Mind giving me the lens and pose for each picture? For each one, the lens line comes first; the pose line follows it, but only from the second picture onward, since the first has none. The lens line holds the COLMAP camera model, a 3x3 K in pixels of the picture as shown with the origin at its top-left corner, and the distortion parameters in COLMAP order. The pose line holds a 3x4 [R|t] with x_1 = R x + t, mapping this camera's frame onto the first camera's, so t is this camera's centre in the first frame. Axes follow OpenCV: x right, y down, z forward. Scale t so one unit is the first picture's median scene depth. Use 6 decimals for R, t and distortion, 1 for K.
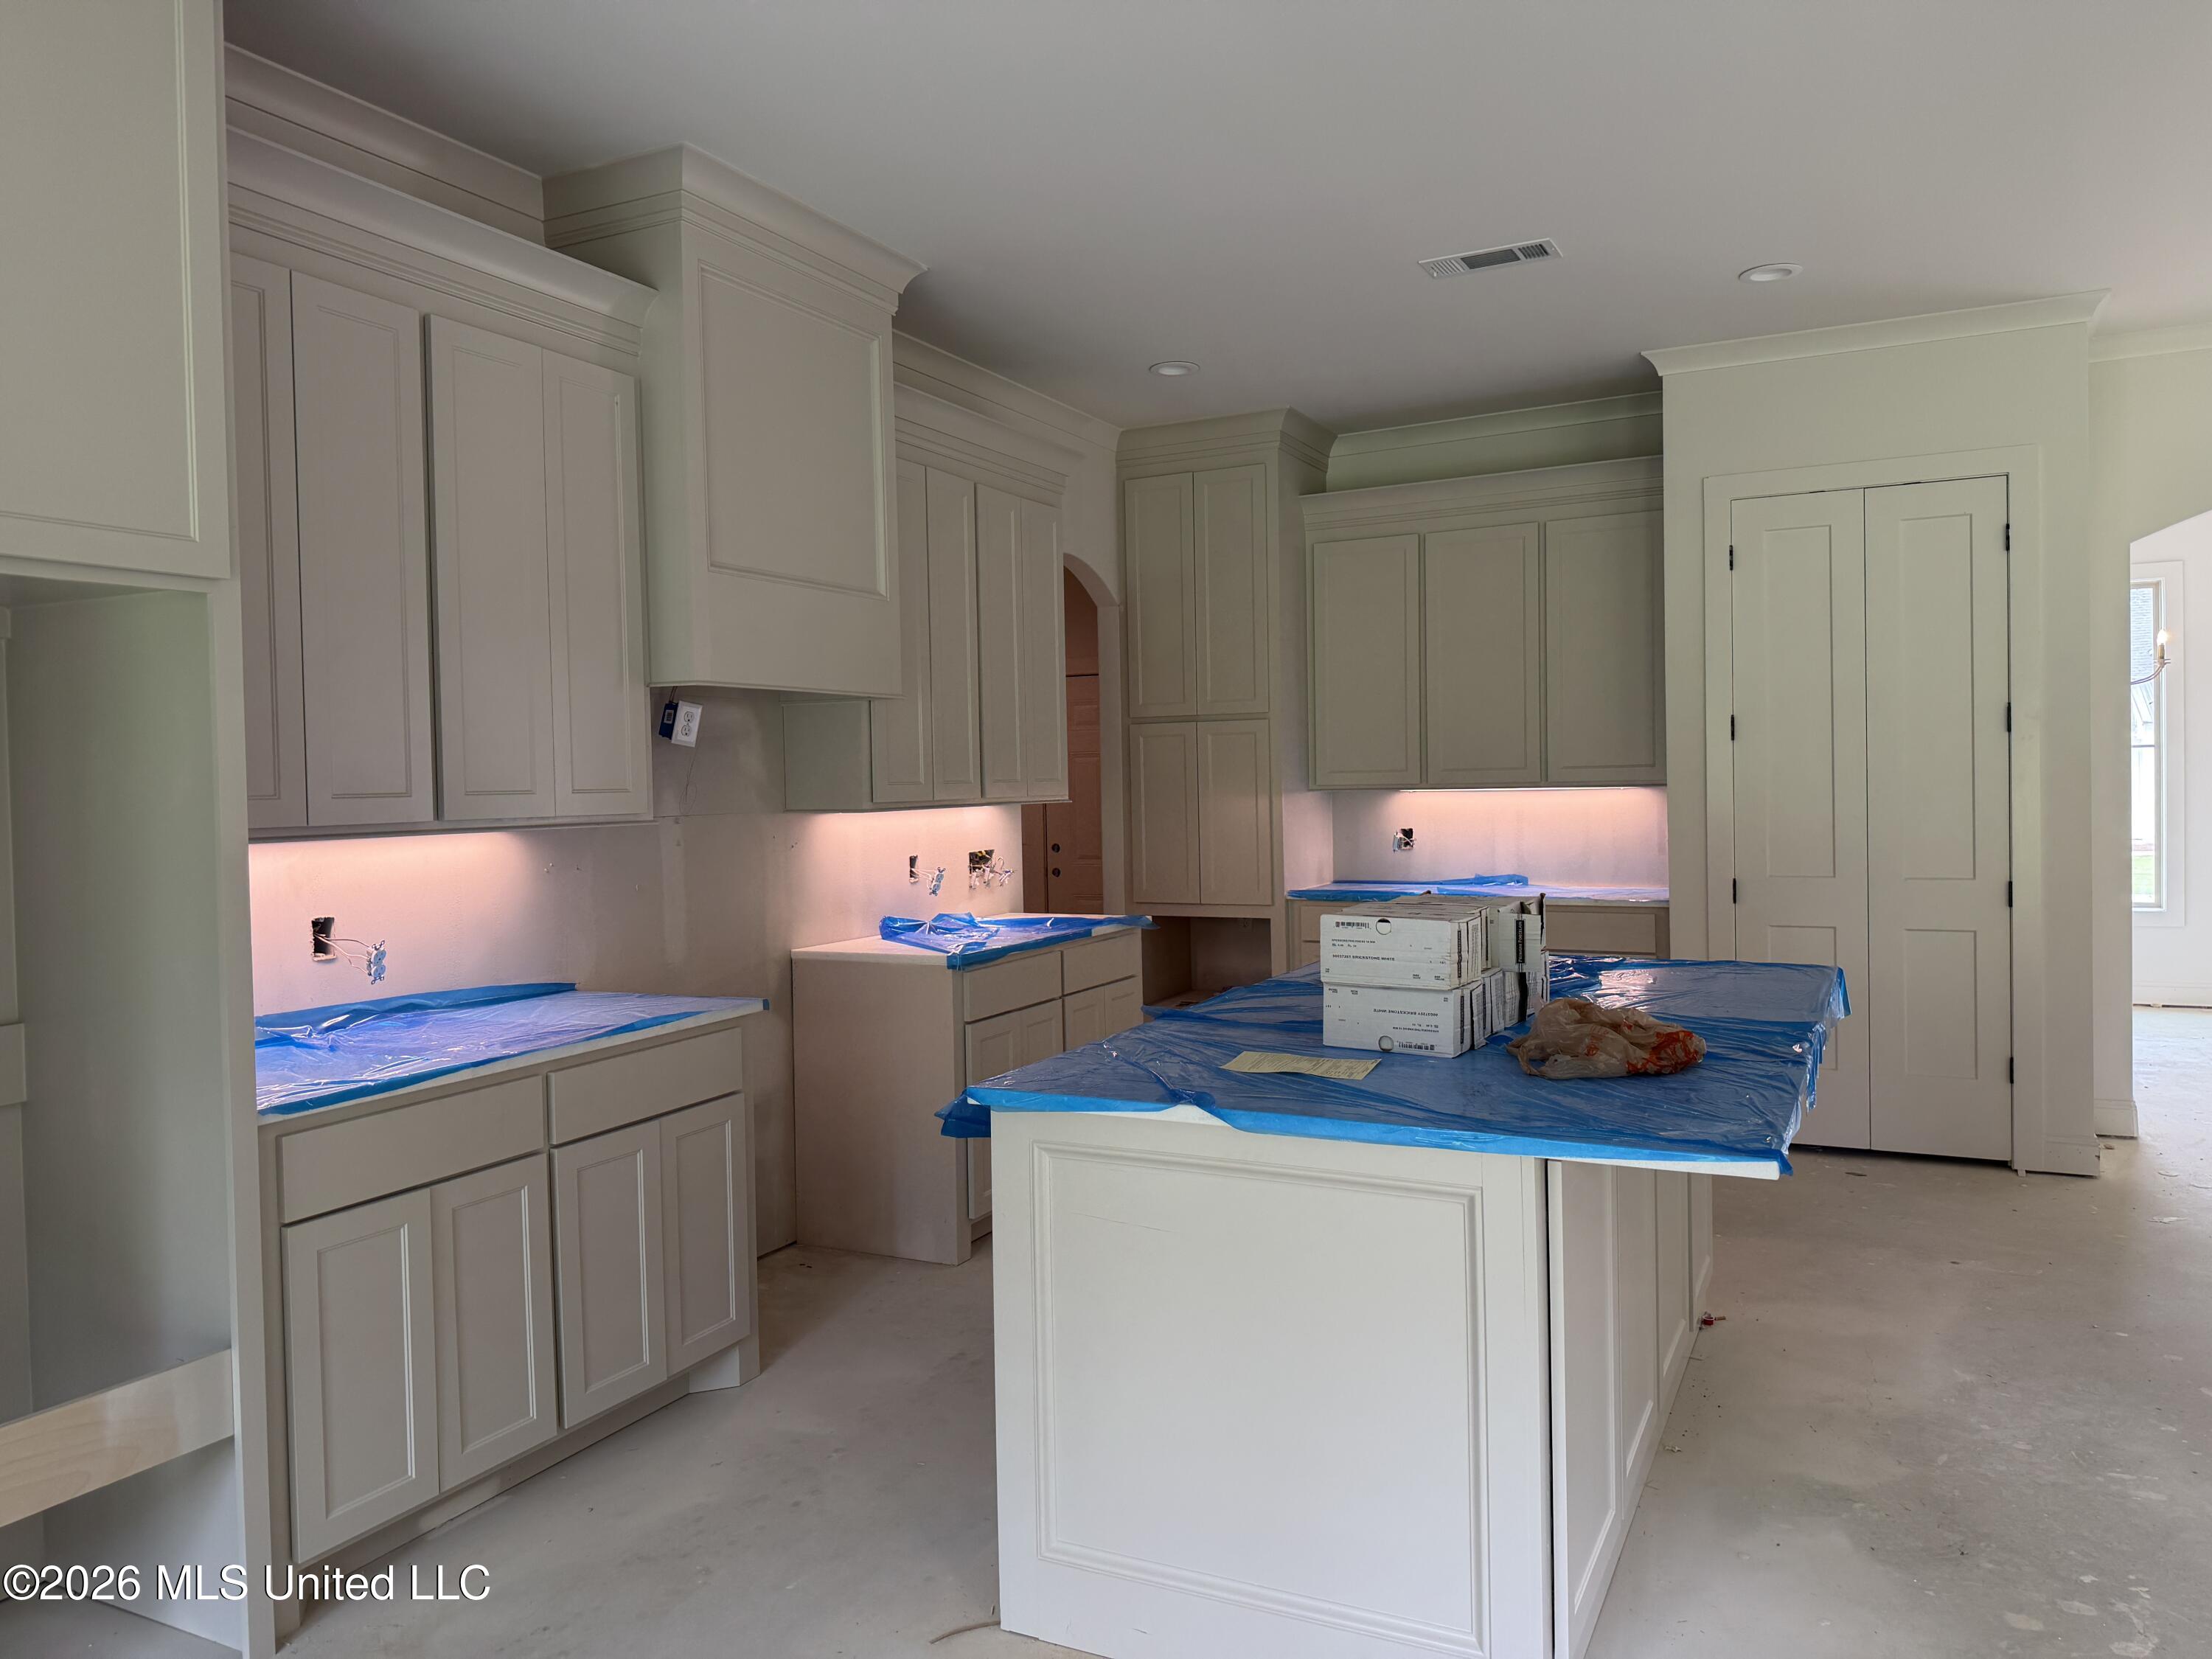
lens RADIAL K [[1610.3, 0, 1106.0], [0, 1610.3, 829.5], [0, 0, 1]] dist [0.012248, -0.002062]
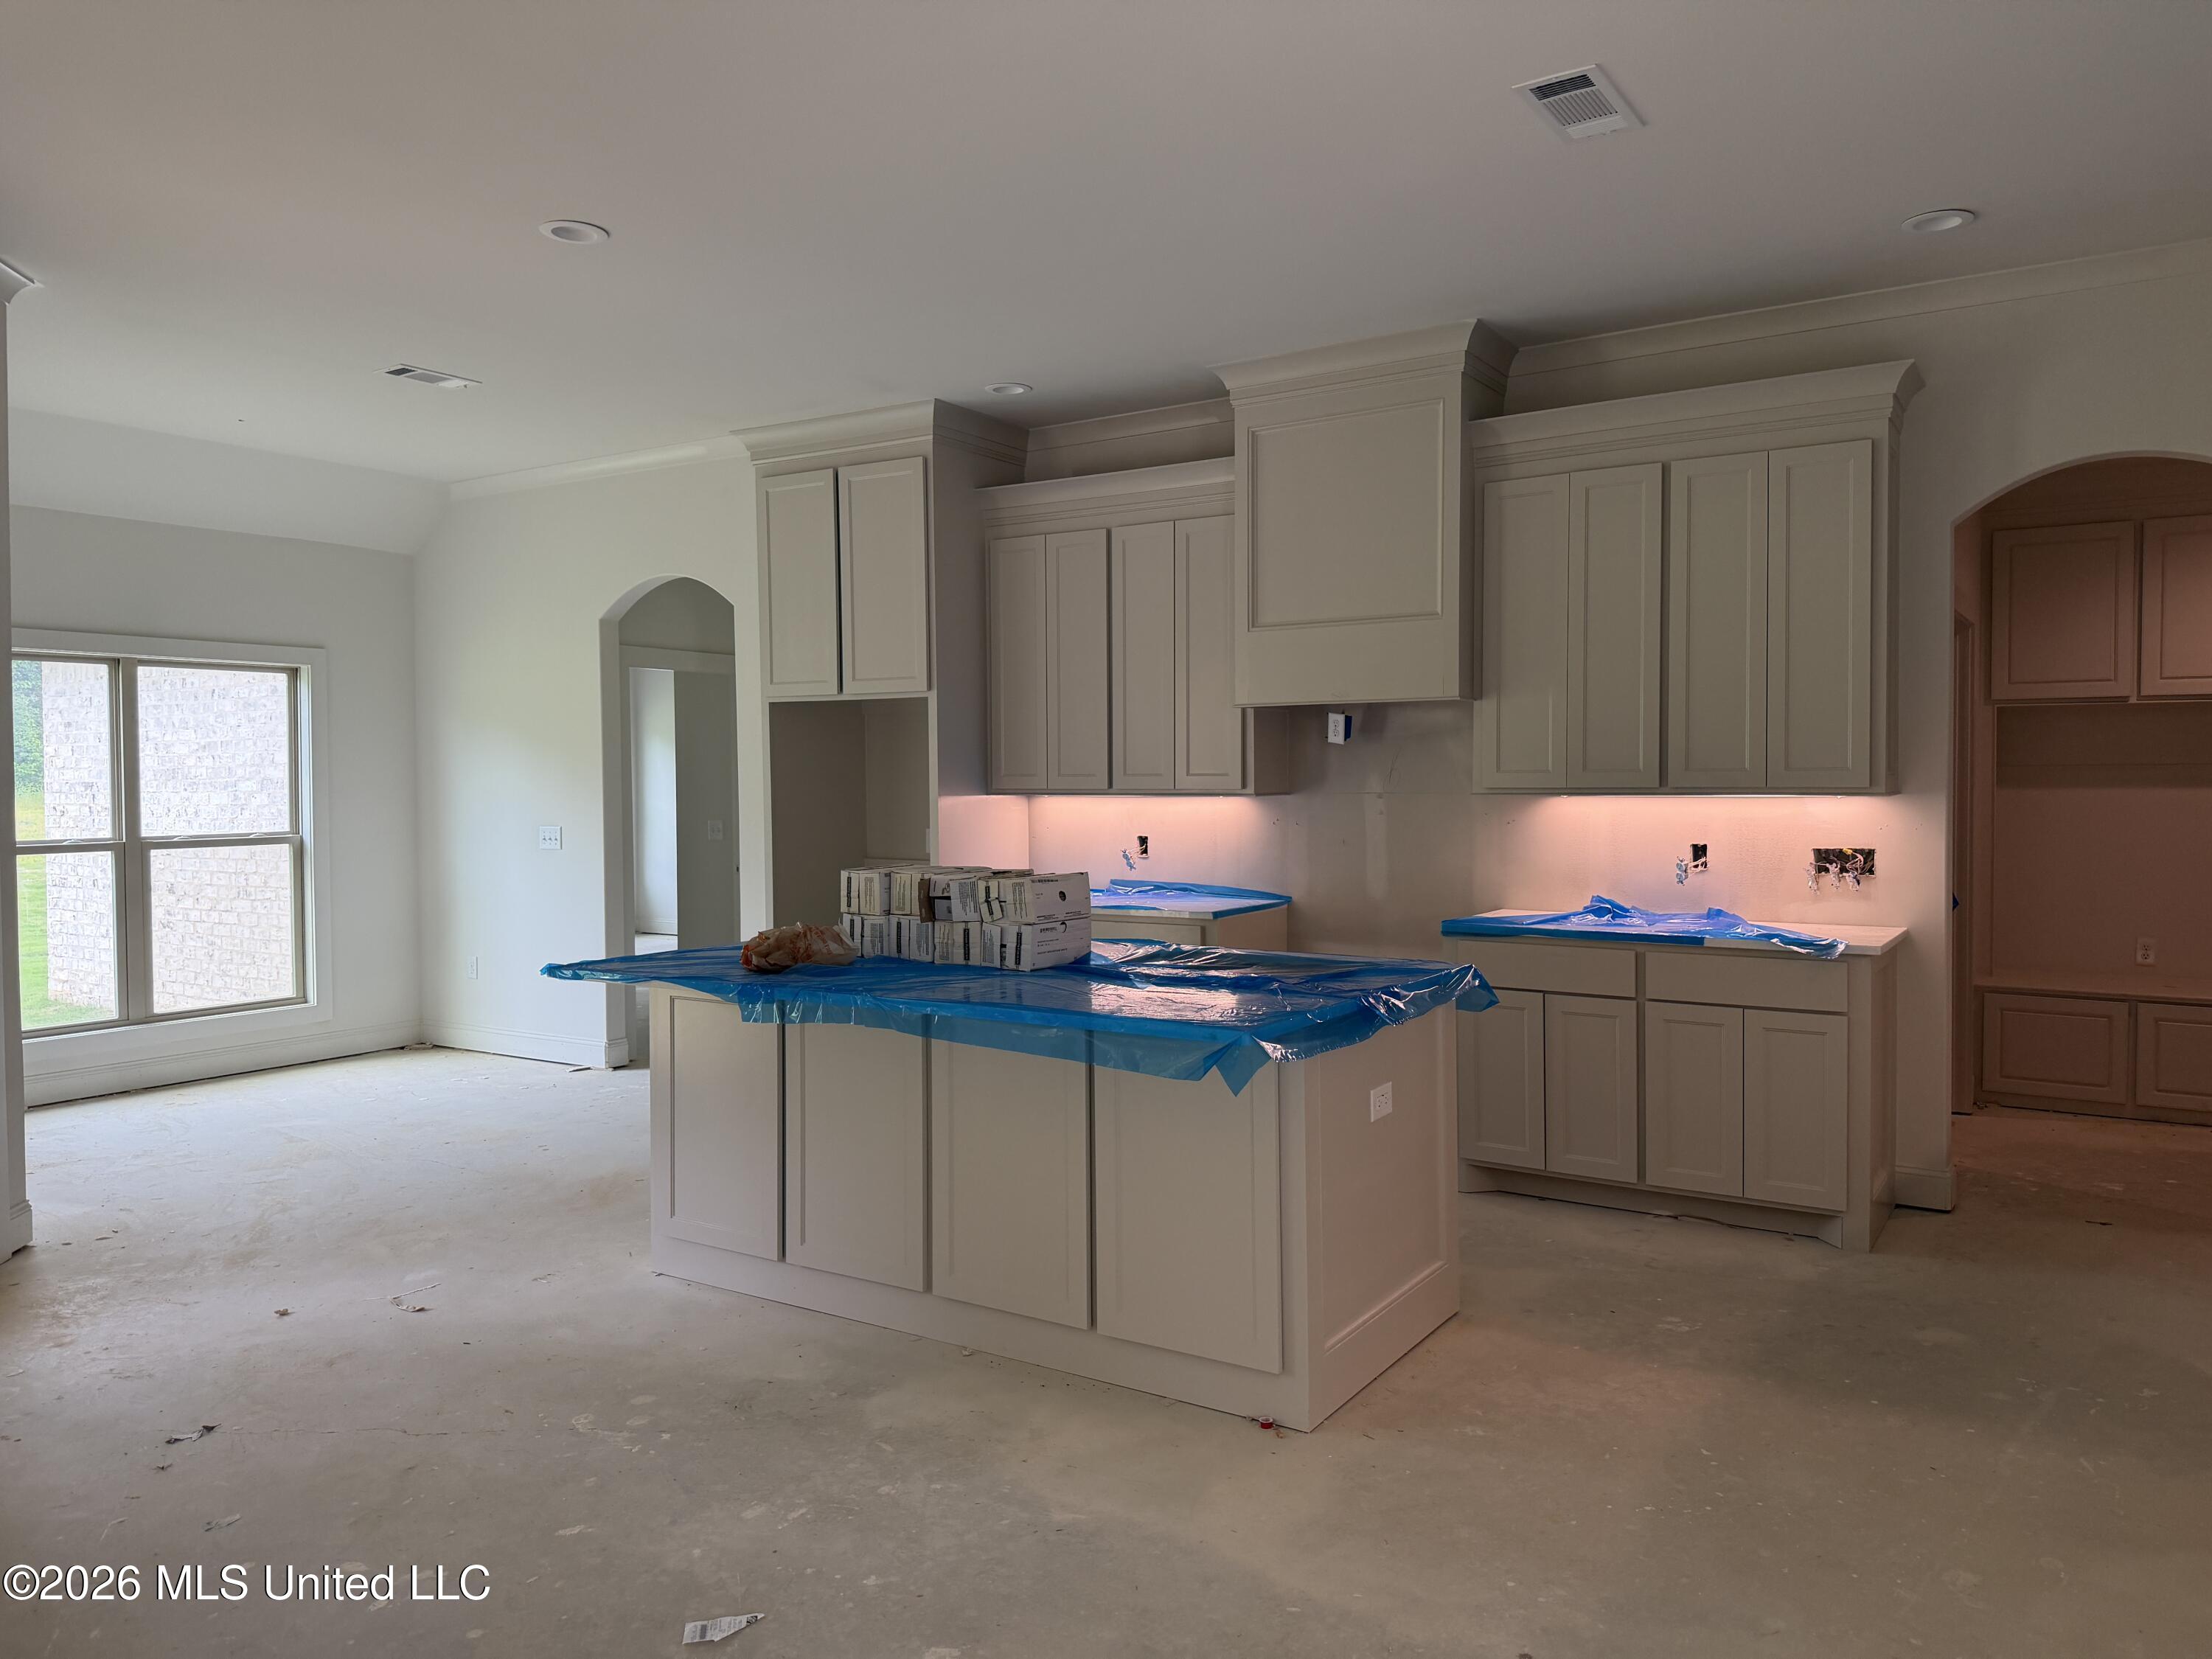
lens RADIAL K [[1543.0, 0, 1106.0], [0, 1543.0, 829.5], [0, 0, 1]] dist [0.101276, -0.163277]
pose [[-0.129565, 0.059067, -0.989810, 1.404120], [-0.020597, 0.997848, 0.062243, -0.070940], [0.991357, 0.028451, -0.128070, 1.199381]]
